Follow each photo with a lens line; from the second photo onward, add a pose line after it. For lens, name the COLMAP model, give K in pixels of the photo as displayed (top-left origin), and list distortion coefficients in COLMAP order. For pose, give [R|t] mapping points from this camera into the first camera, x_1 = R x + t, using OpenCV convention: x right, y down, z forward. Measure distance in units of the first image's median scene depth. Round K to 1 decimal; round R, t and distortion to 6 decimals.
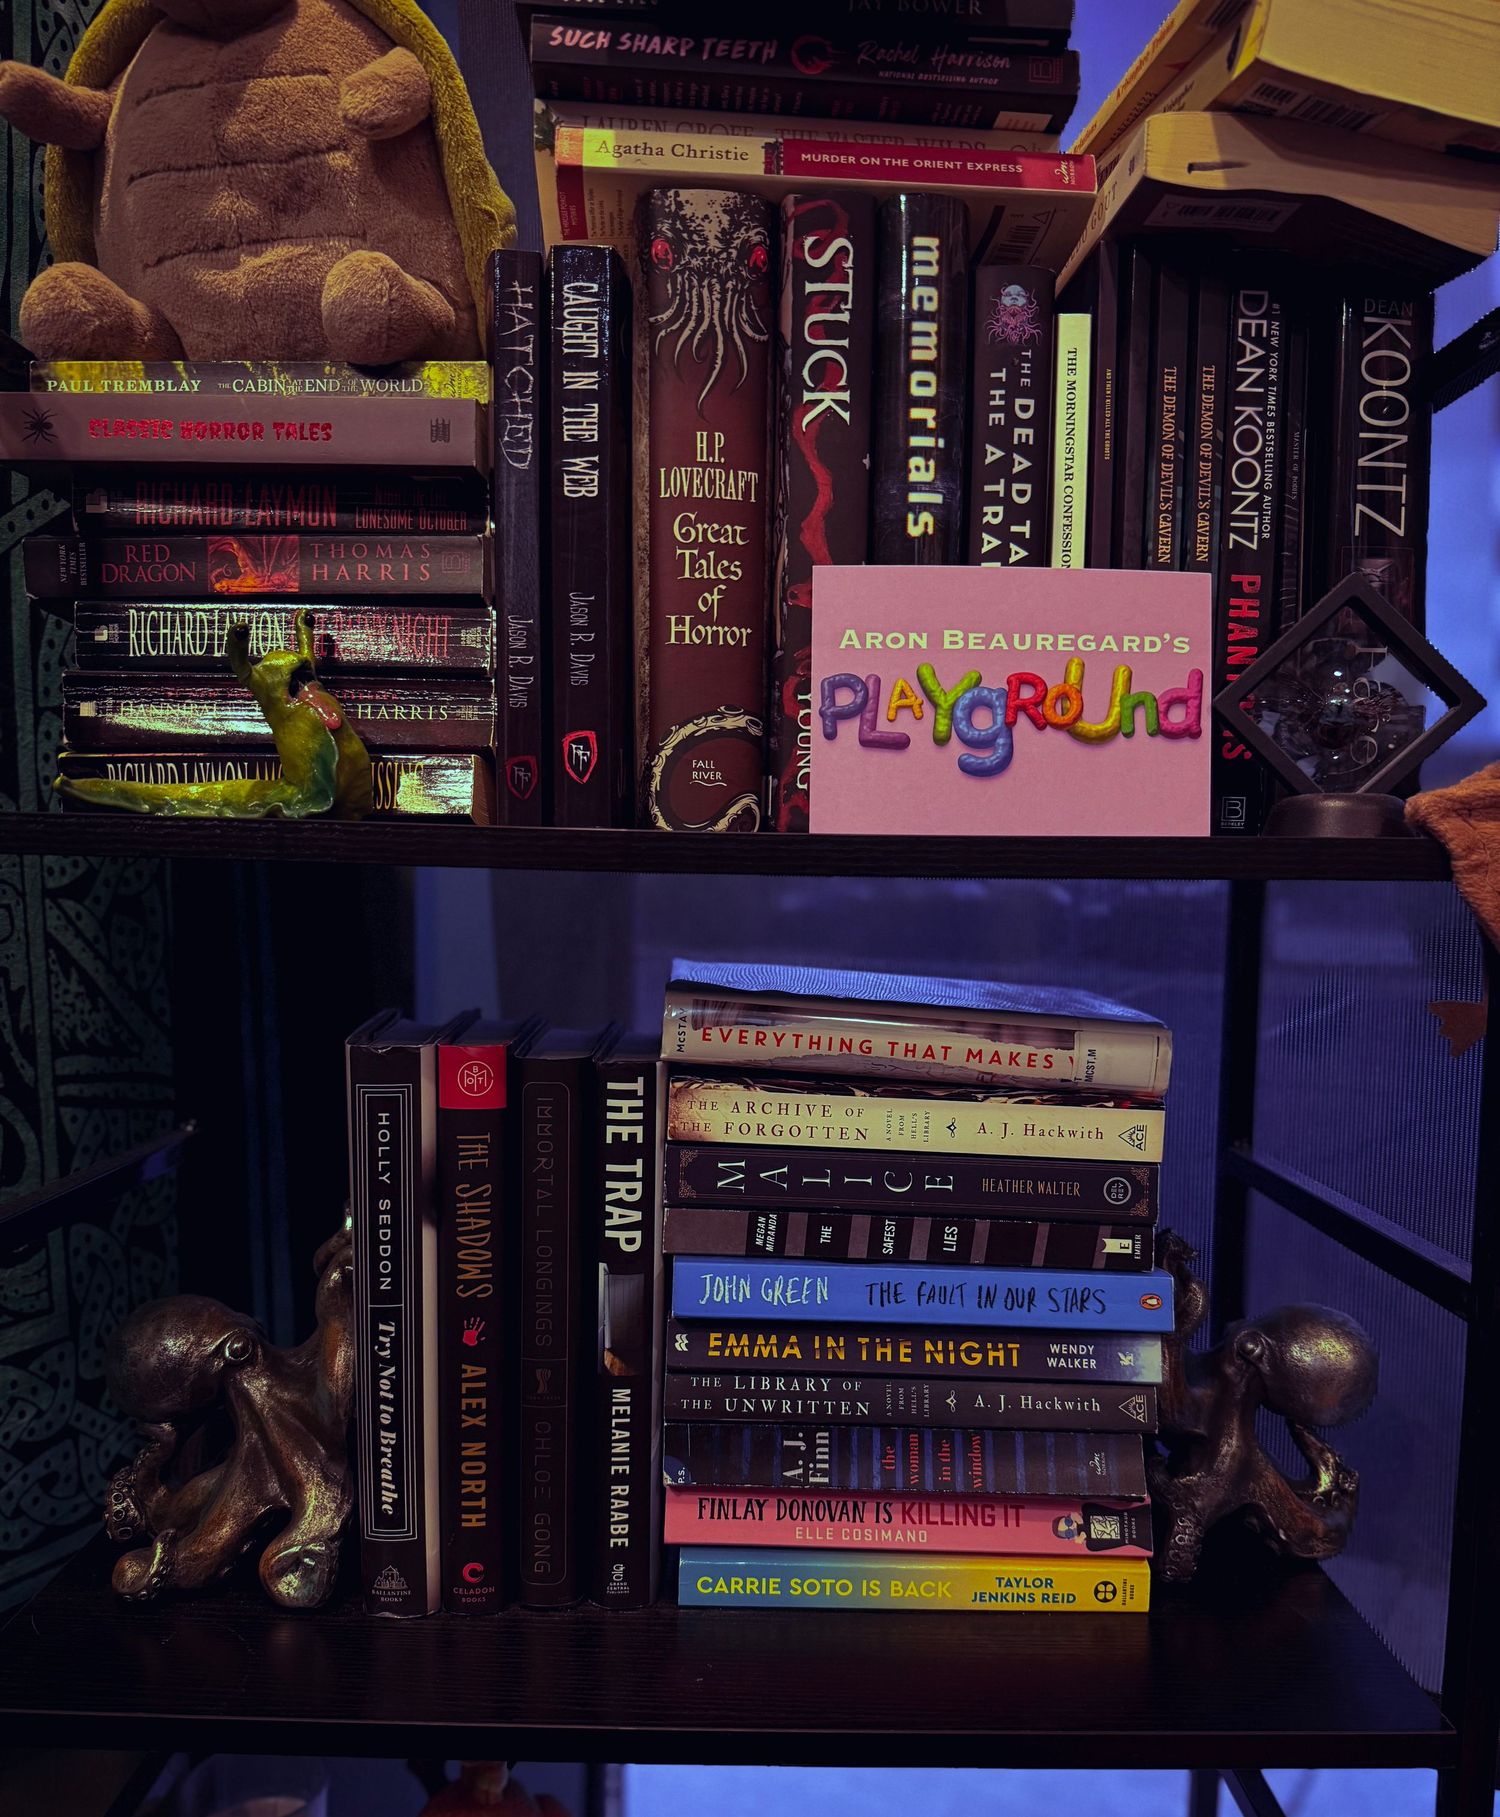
lens RADIAL K [[1384.7, 0, 747.9], [0, 1384.7, 988.4], [0, 0, 1]] dist [0.105850, -0.207135]
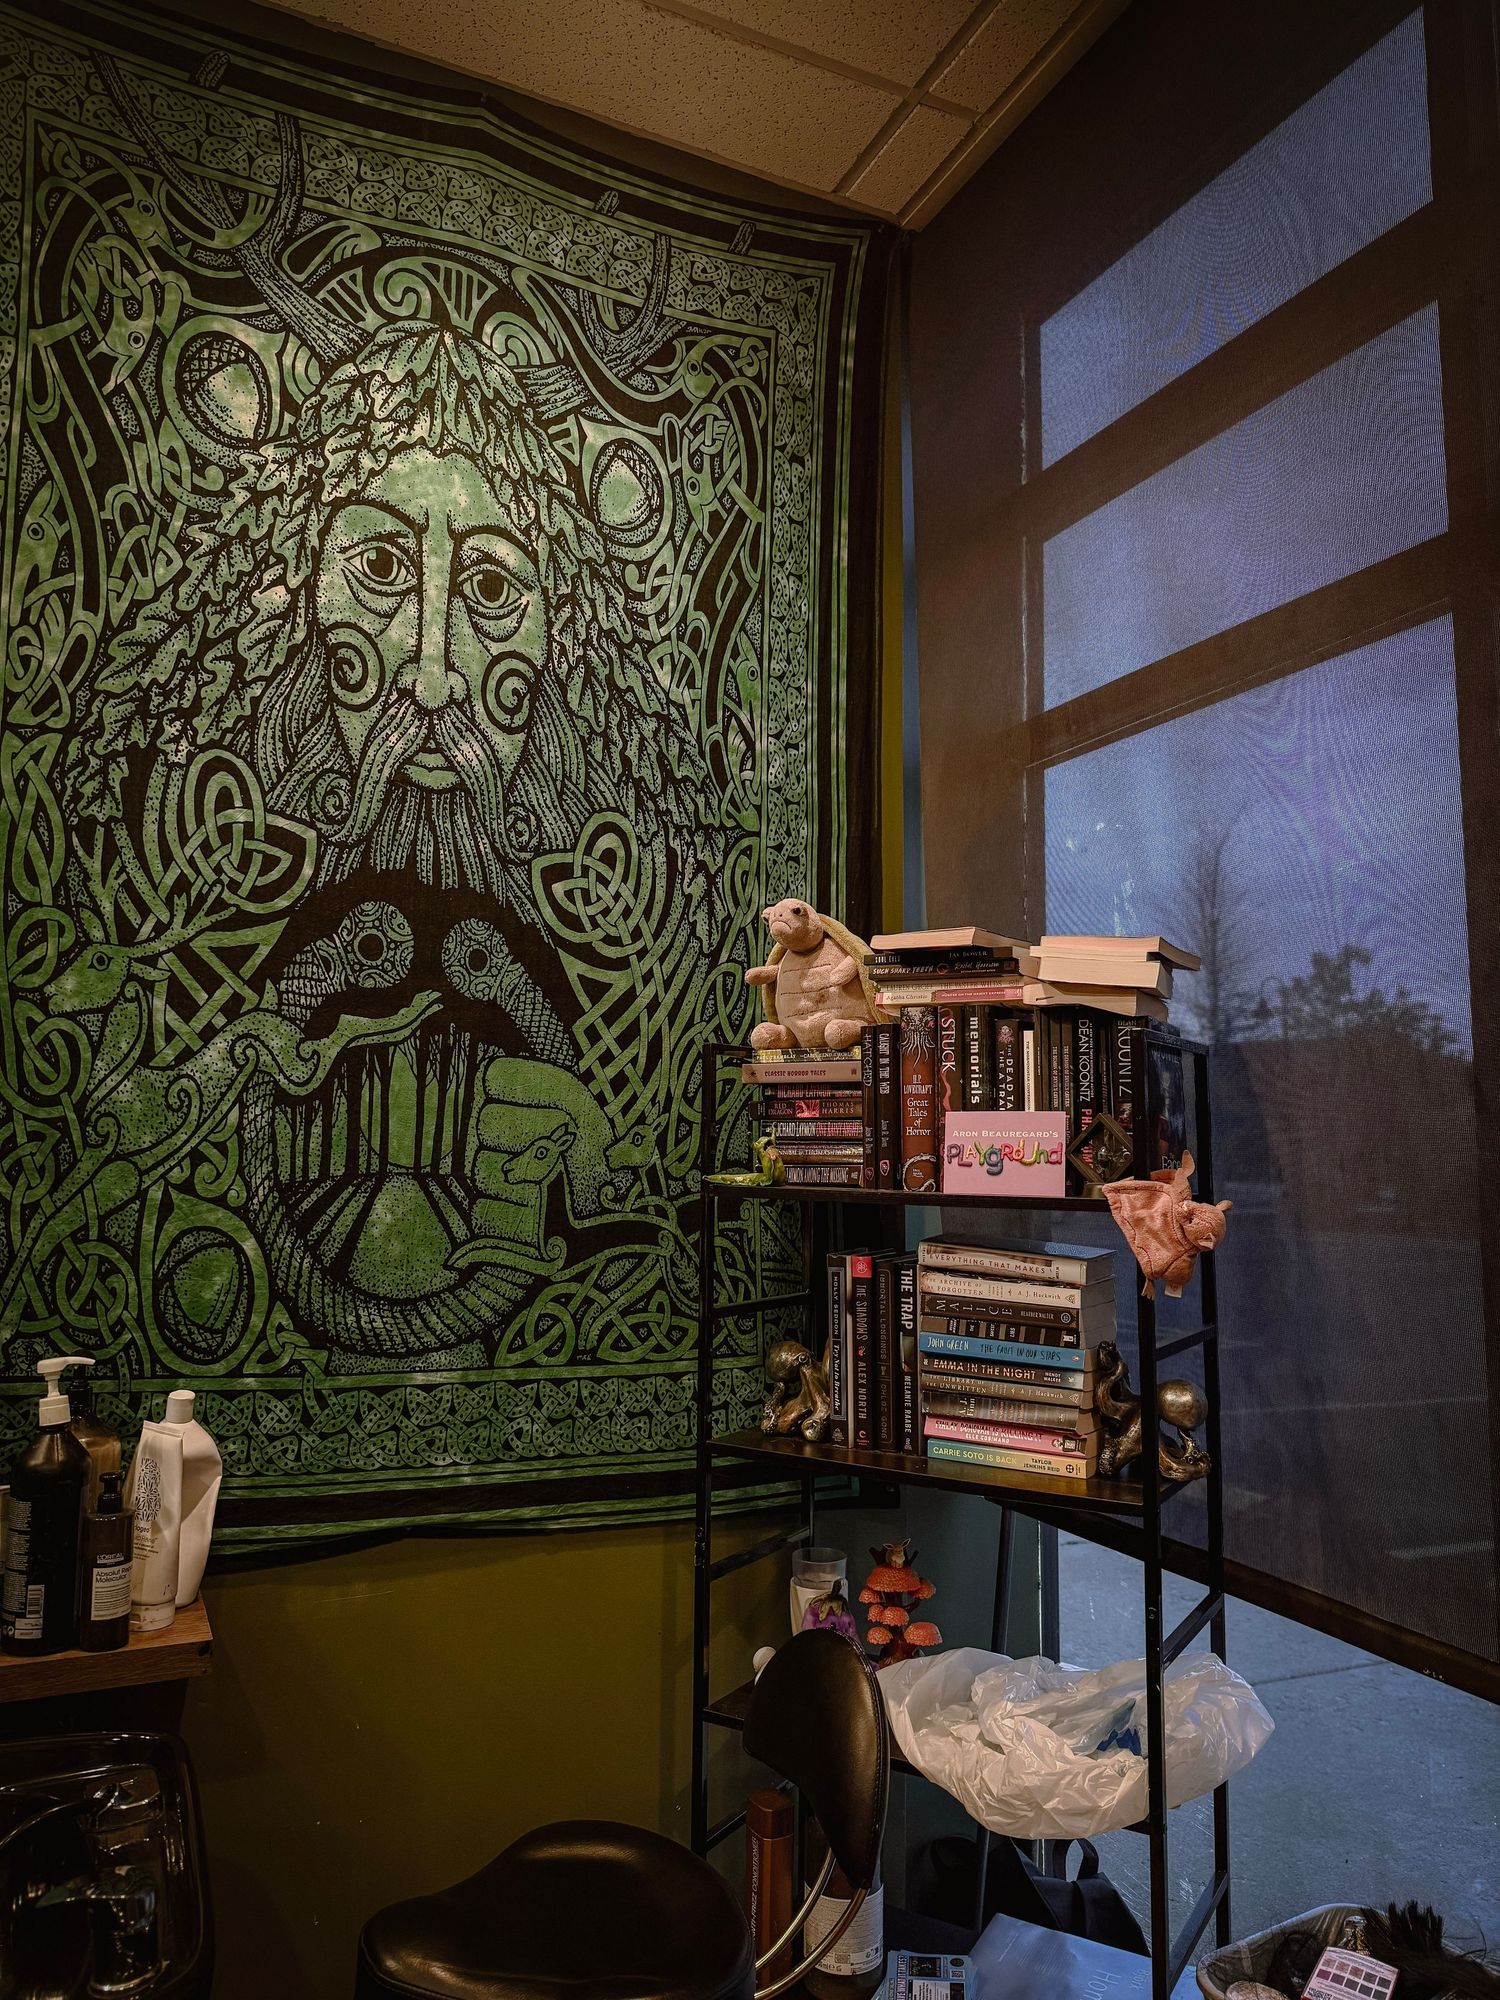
lens RADIAL K [[1435.8, 0, 758.5], [0, 1435.8, 1009.3], [0, 0, 1]] dist [0.121157, -0.247209]
pose [[0.853115, -0.055372, -0.518777, 1.322569], [-0.042747, 0.983590, -0.175280, 0.071106], [0.519969, 0.171710, 0.836748, -1.949764]]
